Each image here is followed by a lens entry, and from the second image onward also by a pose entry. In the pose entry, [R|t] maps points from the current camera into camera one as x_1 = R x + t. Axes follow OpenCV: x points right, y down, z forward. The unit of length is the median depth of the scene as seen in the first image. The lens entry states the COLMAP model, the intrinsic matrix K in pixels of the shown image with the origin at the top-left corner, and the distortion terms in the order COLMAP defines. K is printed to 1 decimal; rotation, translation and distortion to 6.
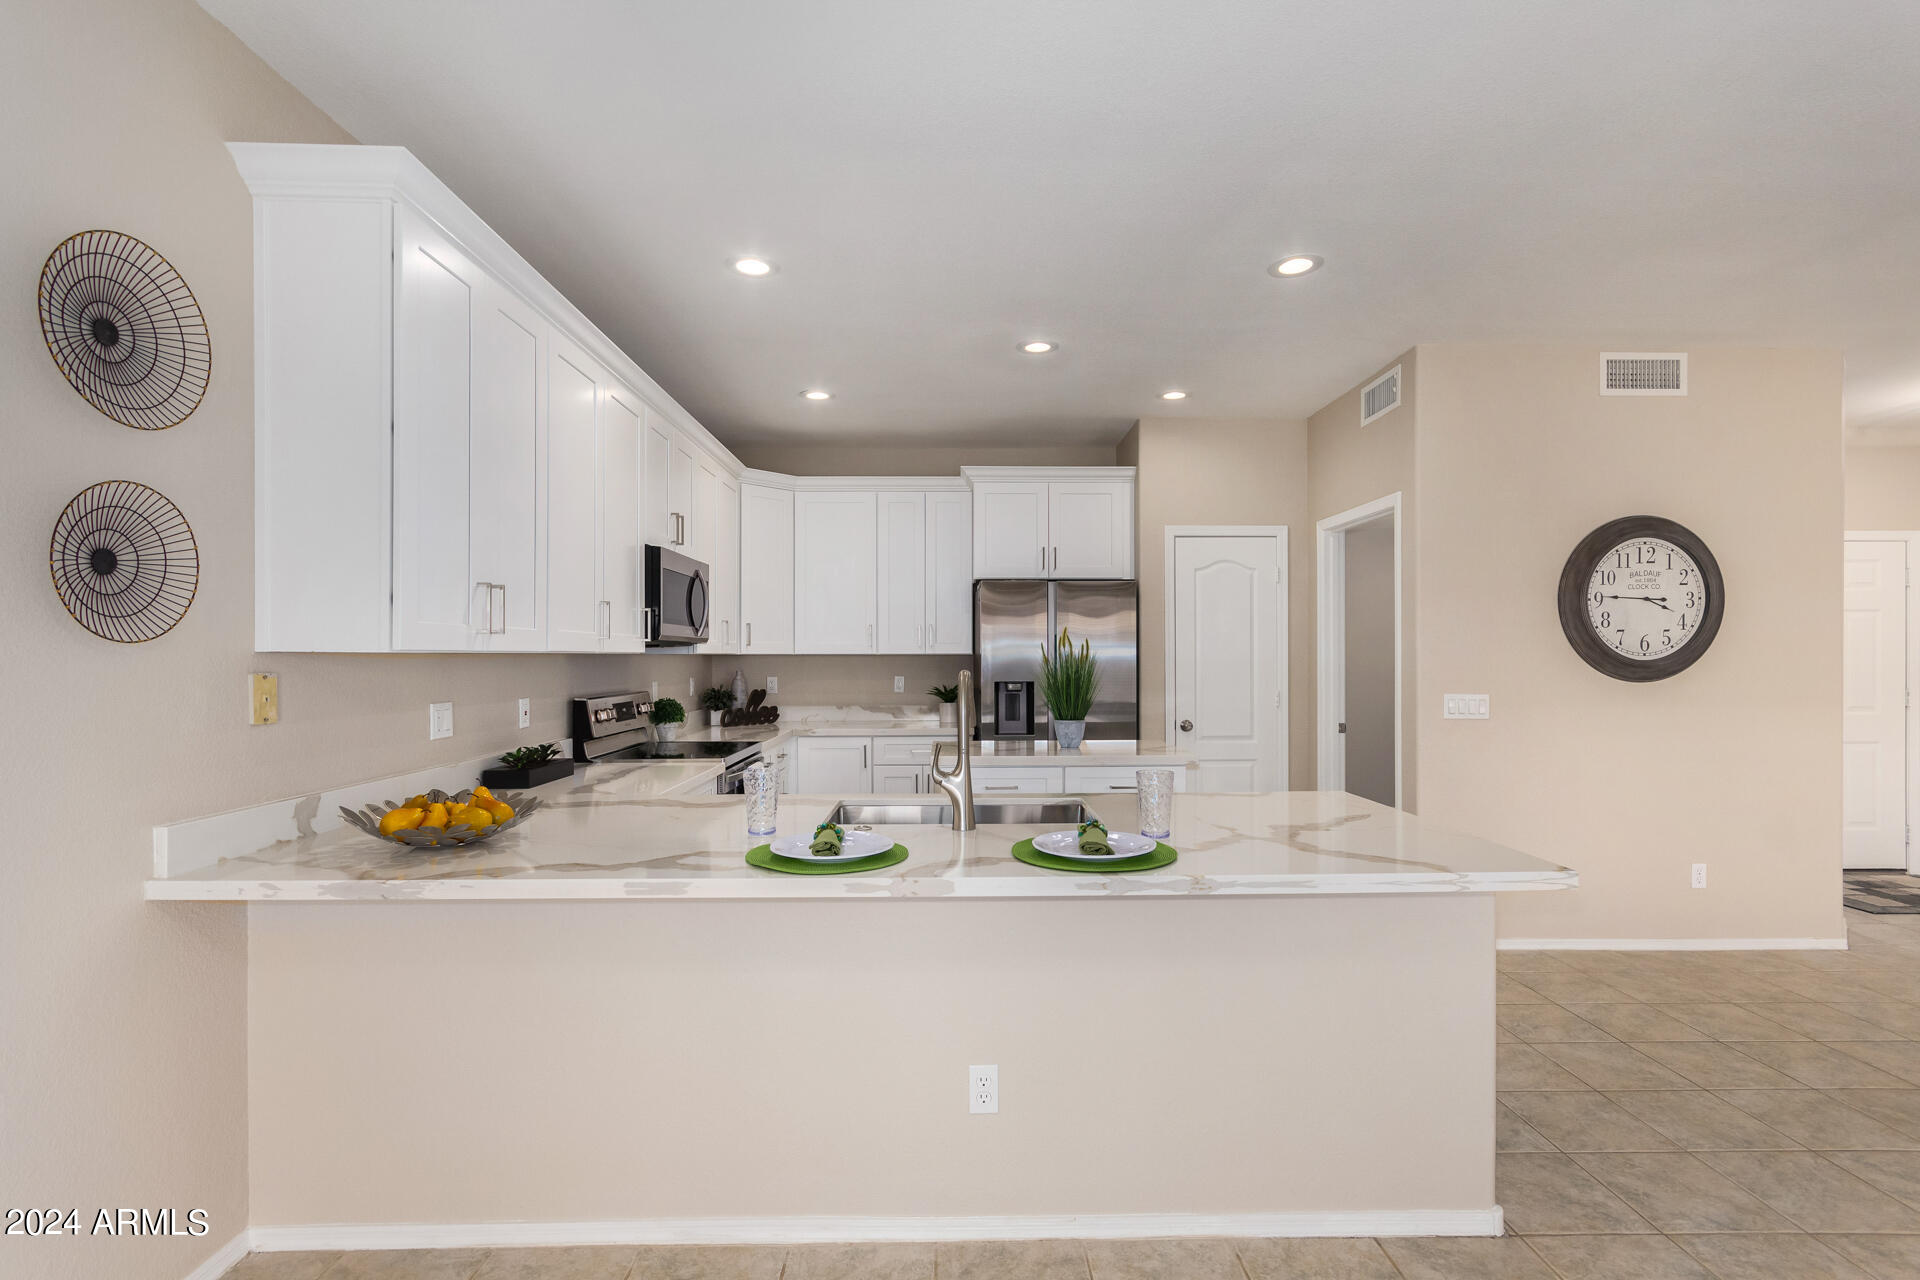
lens RADIAL K [[890.3, 0, 952.9], [0, 890.3, 661.6], [0, 0, 1]] dist [-0.000362, 0.003403]
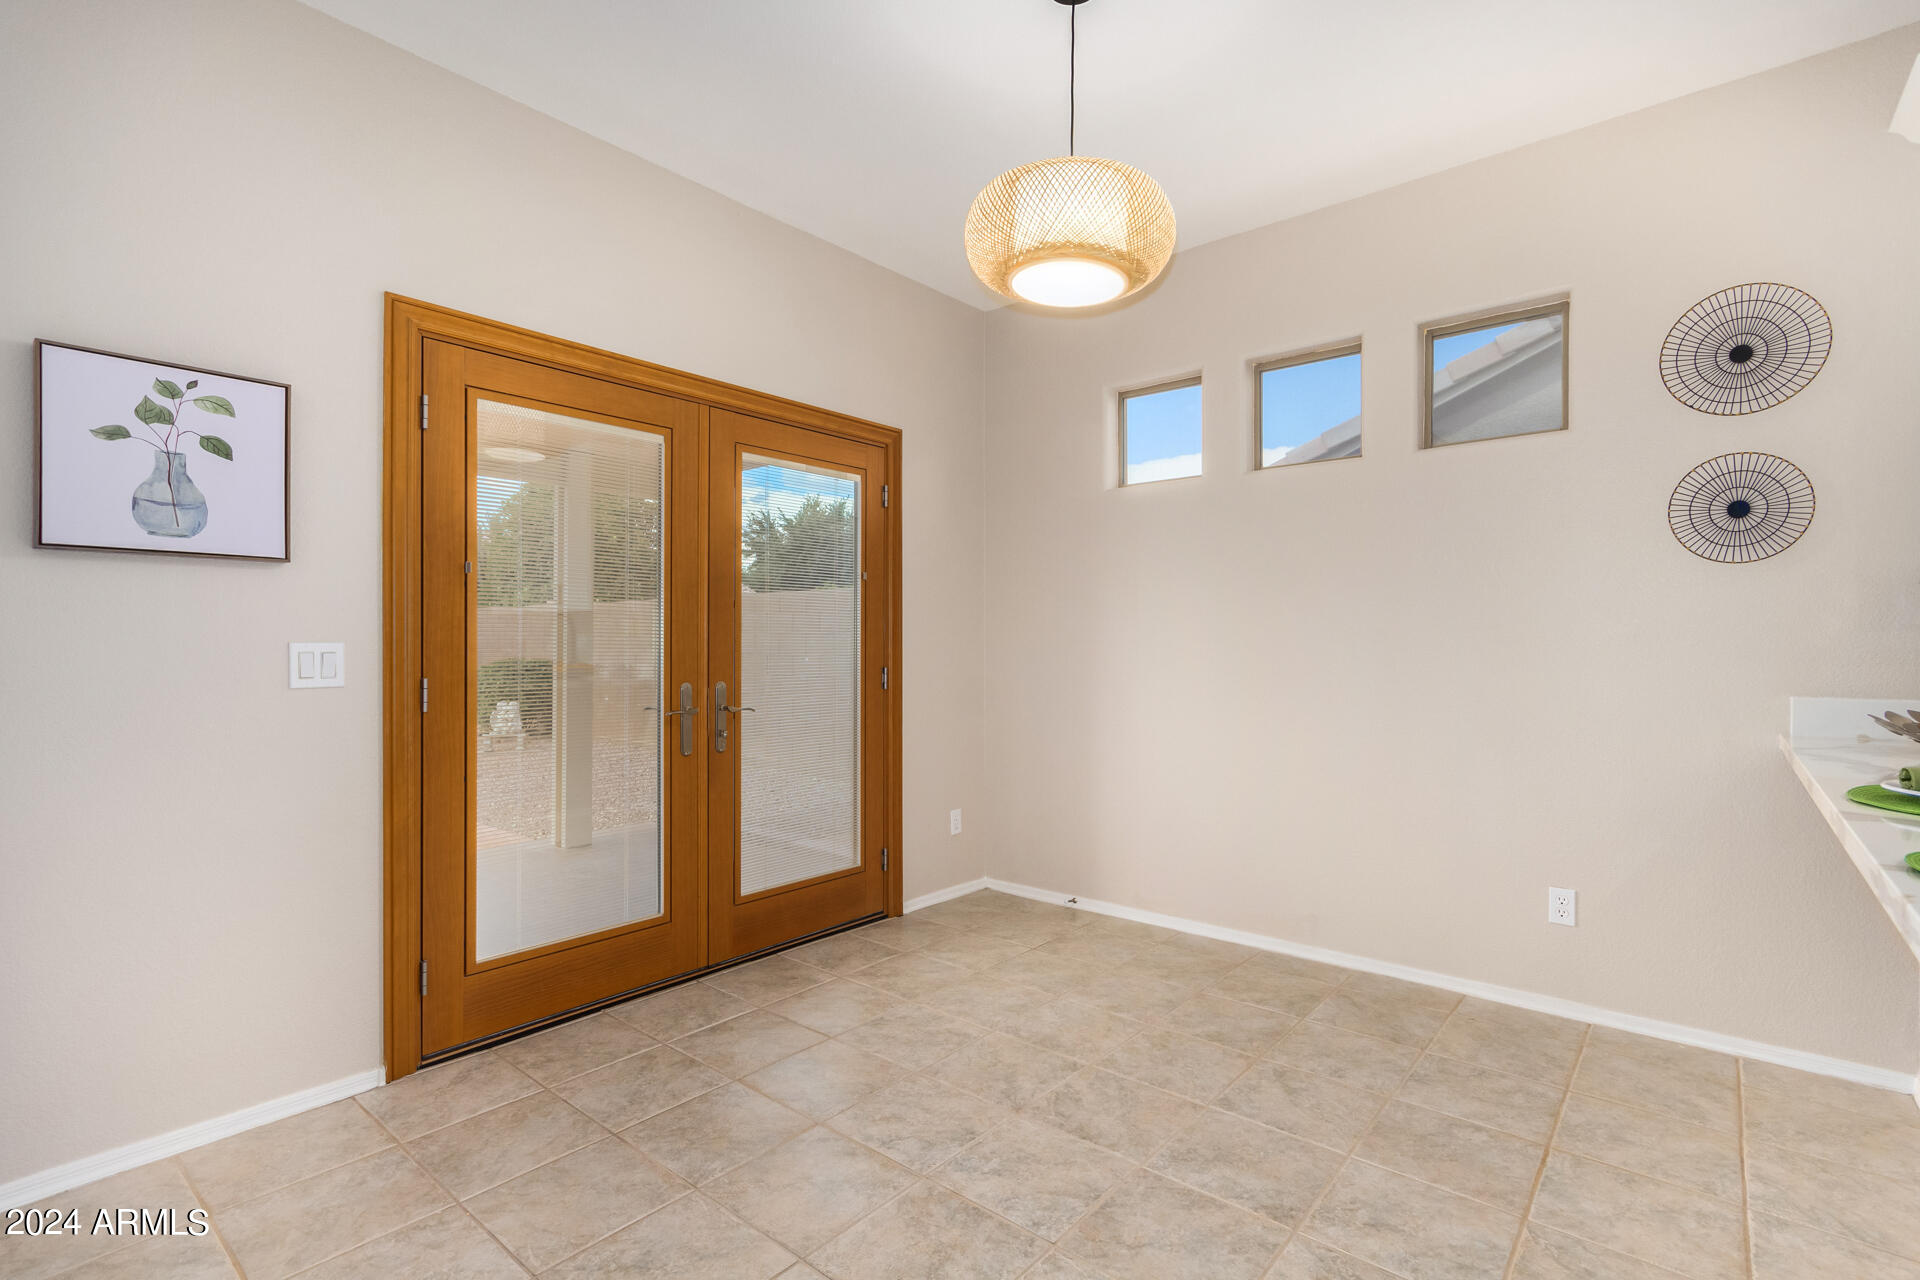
lens RADIAL K [[890.3, 0, 967.4], [0, 890.3, 647.5], [0, 0, 1]] dist [-0.000362, 0.003403]
pose [[-0.644368, 0.002897, -0.764710, 0.426935], [-0.003931, 0.999967, 0.007100, 0.047373], [0.764706, 0.007581, -0.644335, 0.413550]]
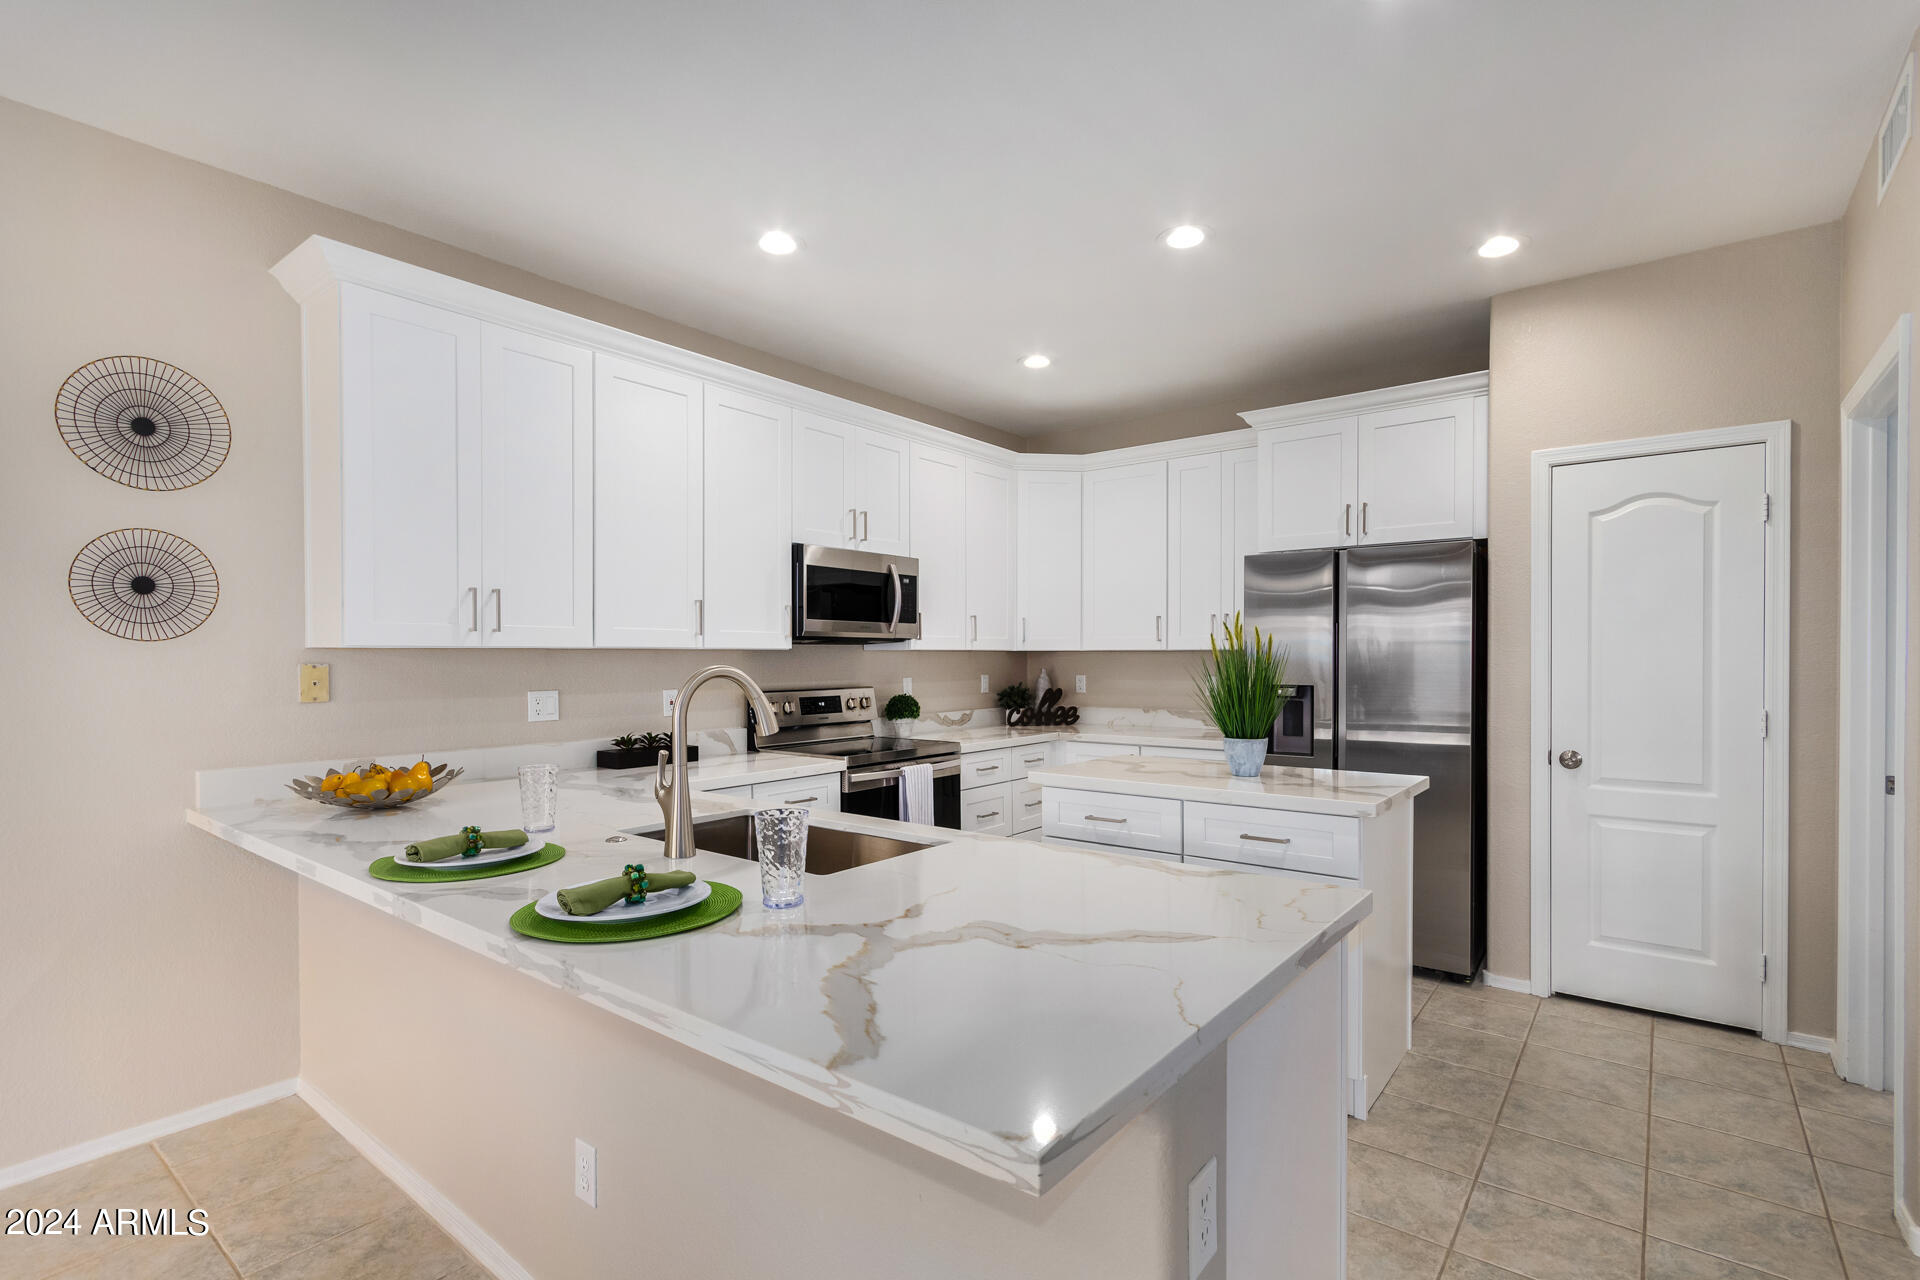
lens RADIAL K [[890.3, 0, 961.2], [0, 890.3, 667.8], [0, 0, 1]] dist [-0.000362, 0.003403]
pose [[0.780446, 0.007962, -0.625173, 0.420939], [-0.002859, 0.999954, 0.009167, 0.002143], [0.625217, -0.005367, 0.780433, 0.295617]]
